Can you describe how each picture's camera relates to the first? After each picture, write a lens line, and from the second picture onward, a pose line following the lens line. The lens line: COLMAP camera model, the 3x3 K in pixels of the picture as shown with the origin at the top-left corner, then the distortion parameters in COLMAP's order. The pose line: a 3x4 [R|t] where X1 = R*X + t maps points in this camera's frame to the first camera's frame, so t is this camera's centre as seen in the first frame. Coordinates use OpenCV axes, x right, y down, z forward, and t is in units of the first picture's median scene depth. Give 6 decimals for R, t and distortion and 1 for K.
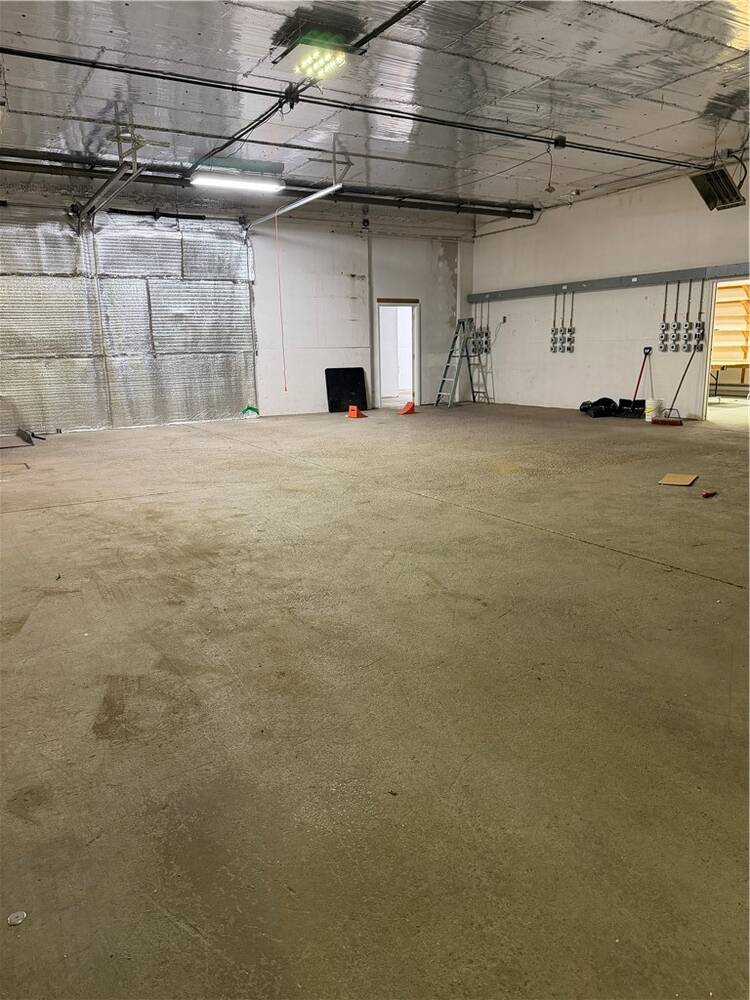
lens RADIAL K [[705.7, 0, 378.1], [0, 705.7, 498.4], [0, 0, 1]] dist [0.041932, -0.043483]
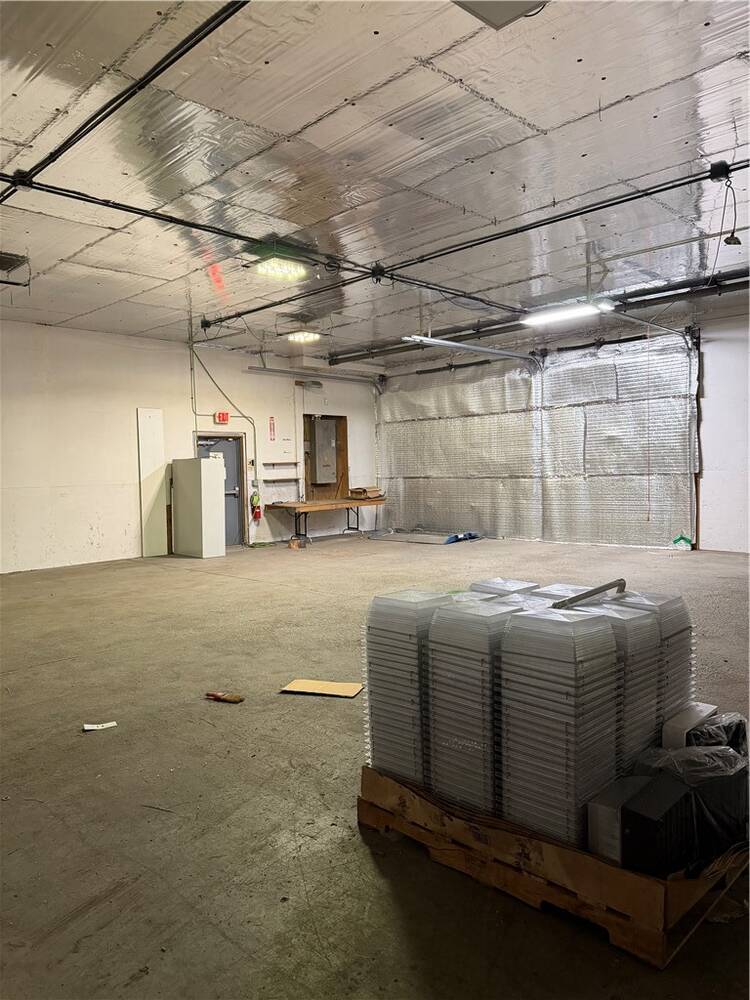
lens RADIAL K [[705.7, 0, 378.0], [0, 705.7, 503.2], [0, 0, 1]] dist [0.041932, -0.043483]
pose [[0.246346, 0.064936, -0.967004, 0.649435], [-0.185329, 0.982497, 0.018763, -0.135835], [0.951297, 0.174591, 0.254069, 0.488390]]
